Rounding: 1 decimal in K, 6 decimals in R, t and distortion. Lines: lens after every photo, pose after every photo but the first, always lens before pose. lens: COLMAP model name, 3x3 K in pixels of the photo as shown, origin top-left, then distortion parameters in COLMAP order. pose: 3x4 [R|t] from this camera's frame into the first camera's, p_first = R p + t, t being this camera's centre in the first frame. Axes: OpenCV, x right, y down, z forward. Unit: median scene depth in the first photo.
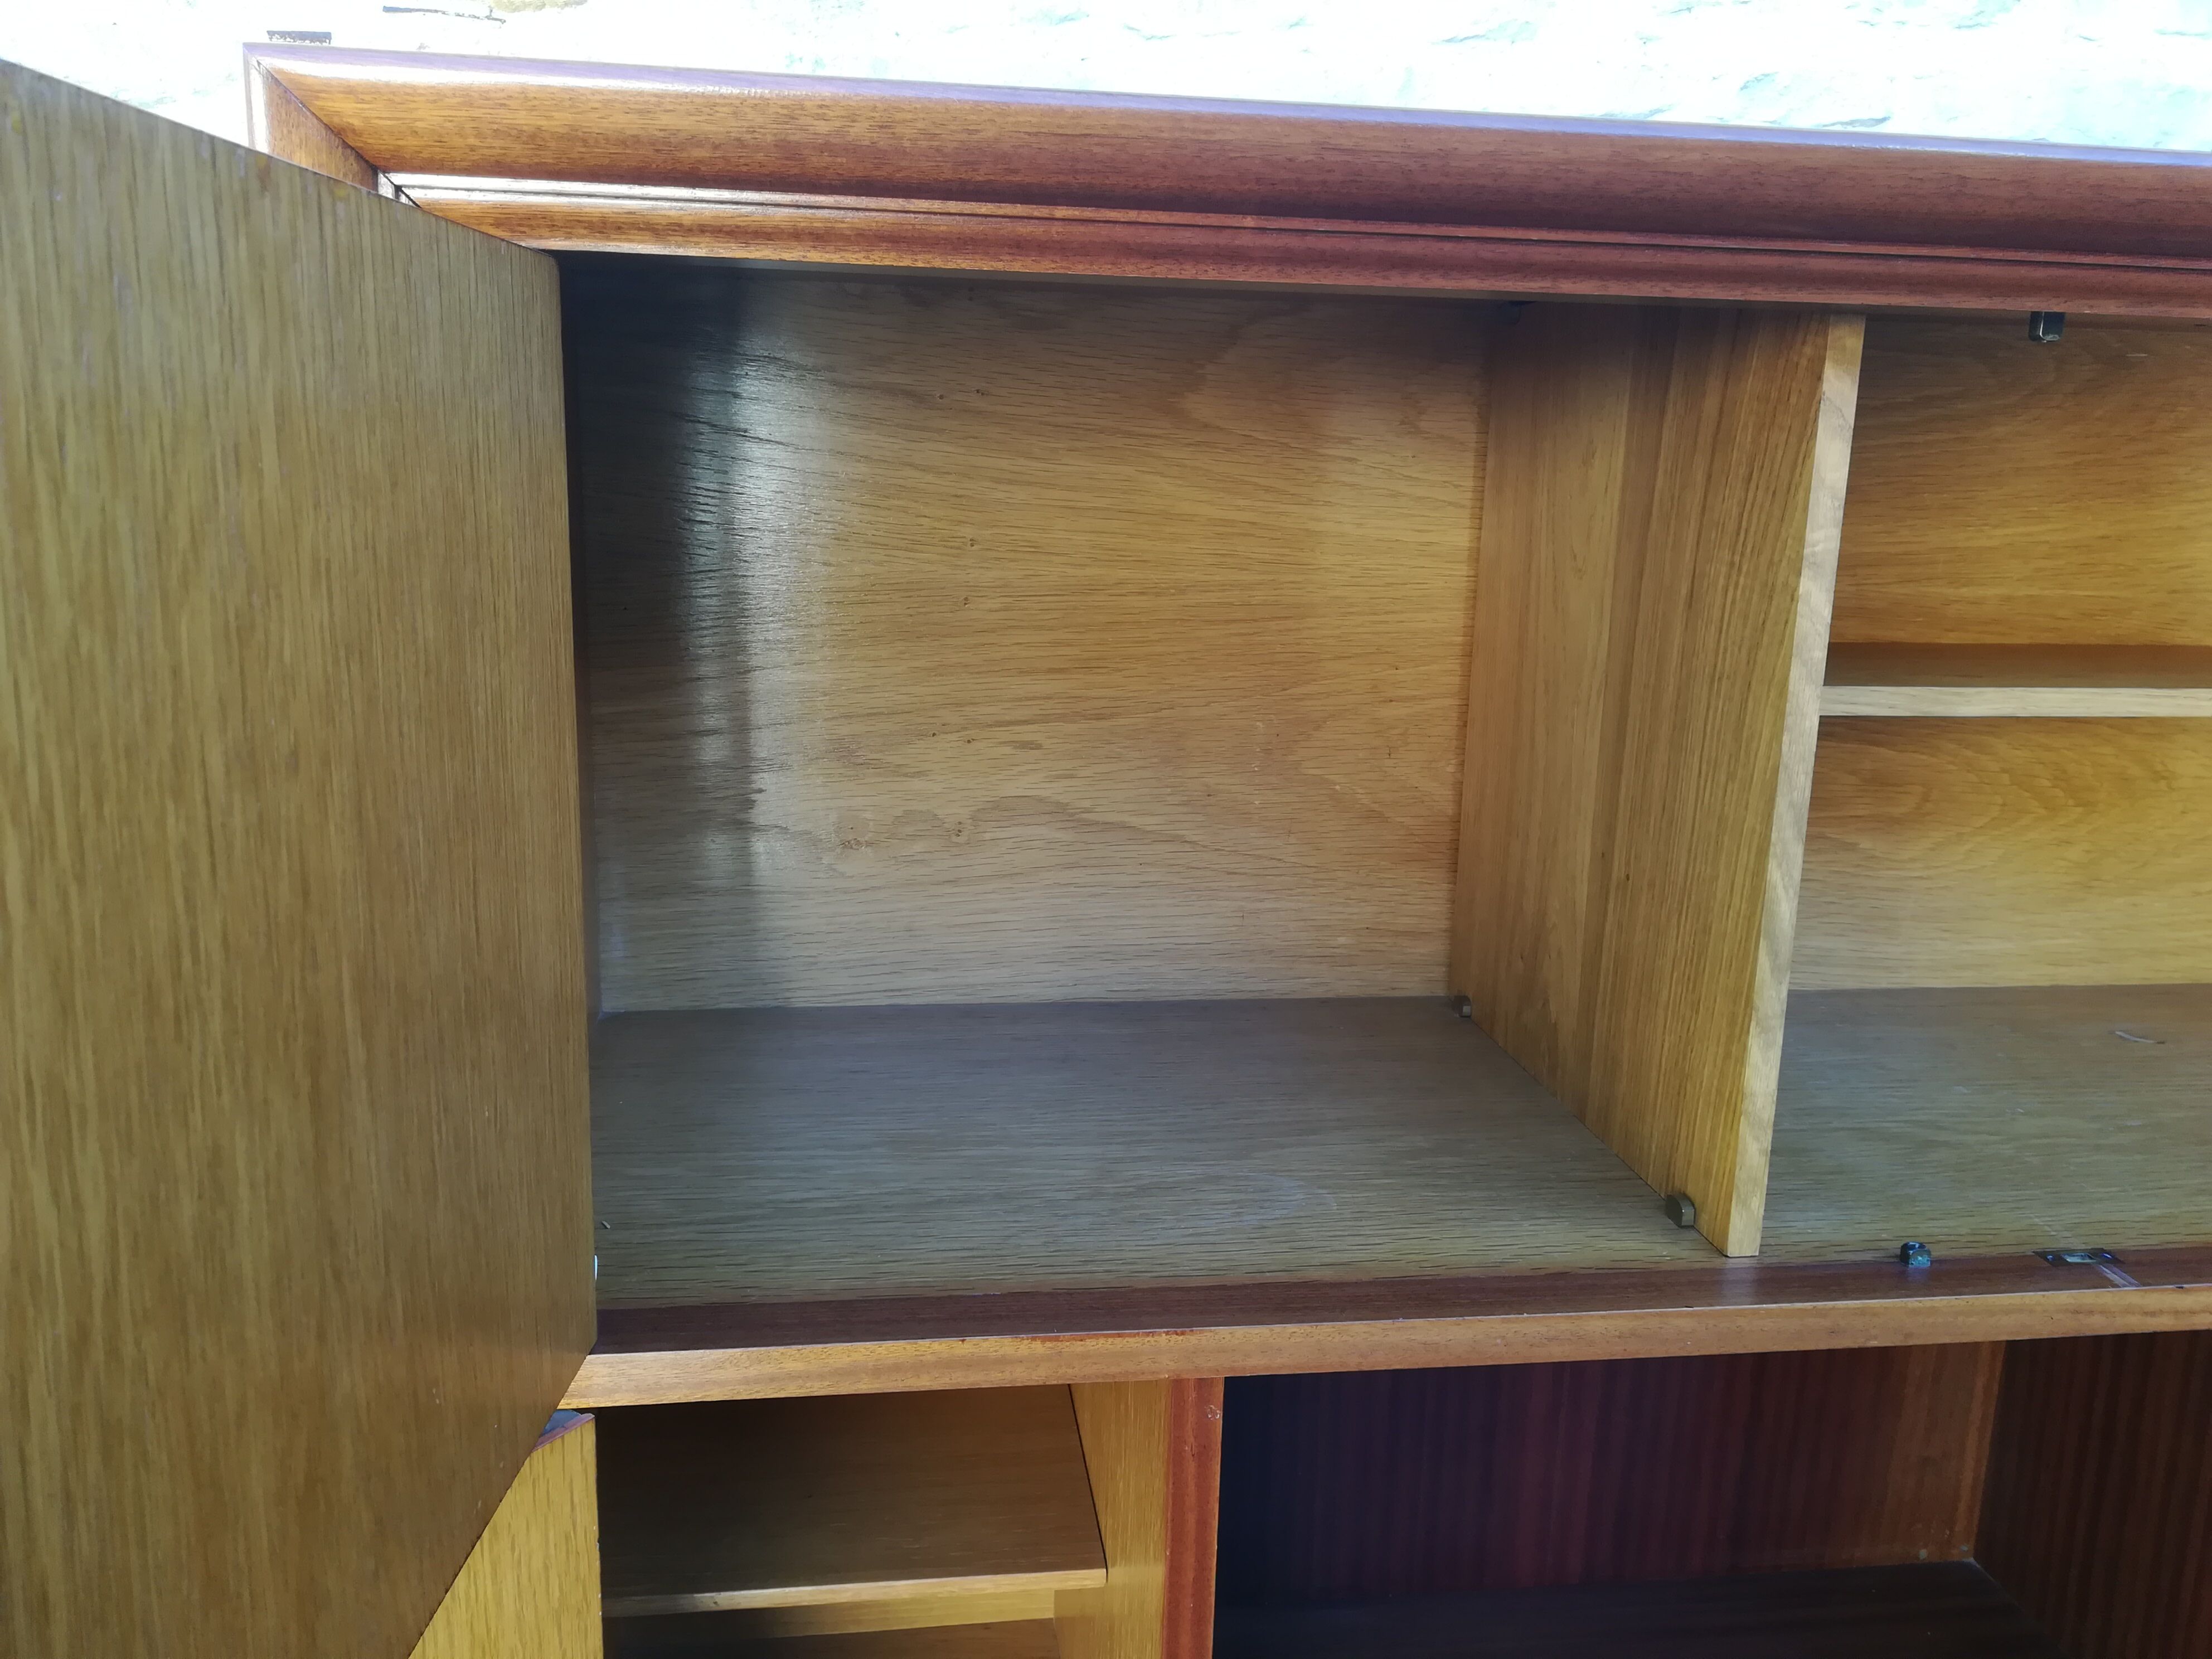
lens RADIAL K [[1735.1, 0, 1100.4], [0, 1735.1, 832.8], [0, 0, 1]] dist [0.057718, -0.075246]
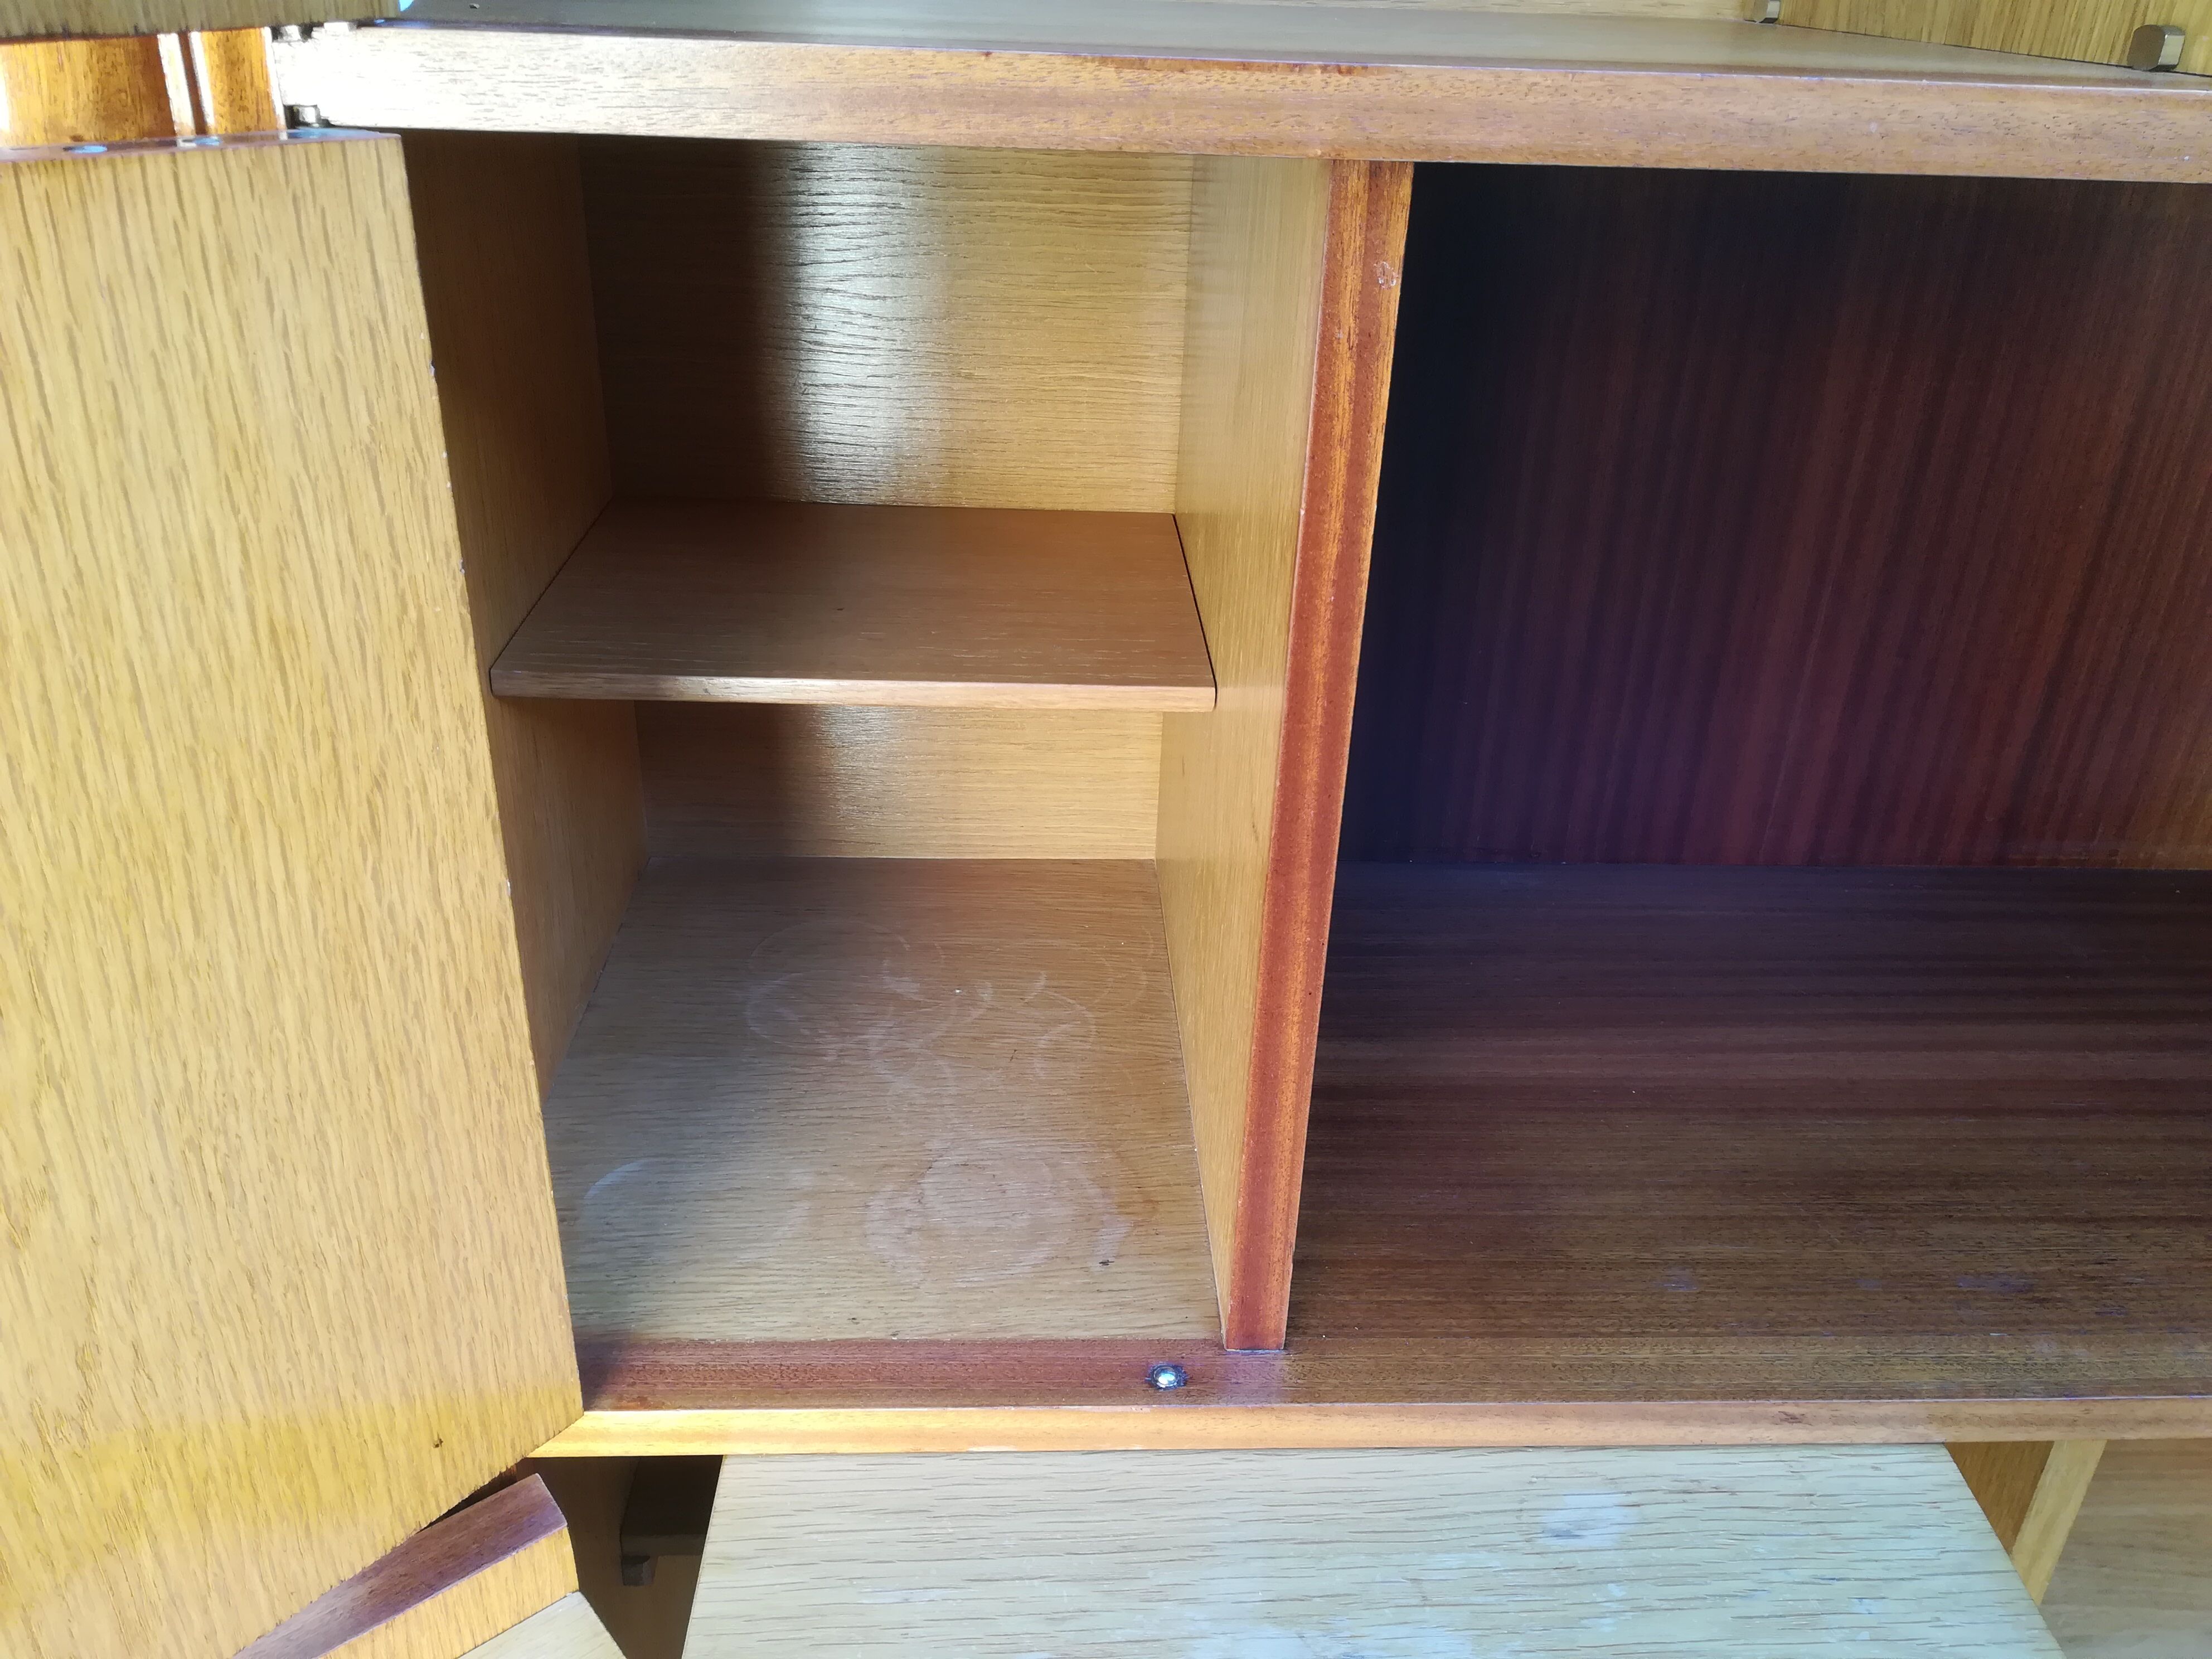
lens RADIAL K [[1735.1, 0, 1104.9], [0, 1735.1, 820.4], [0, 0, 1]] dist [0.057718, -0.075246]
pose [[0.995830, 0.048342, -0.077371, 0.021819], [-0.028172, 0.969568, 0.243194, 0.390029], [0.086773, -0.240000, 0.966887, 0.336391]]
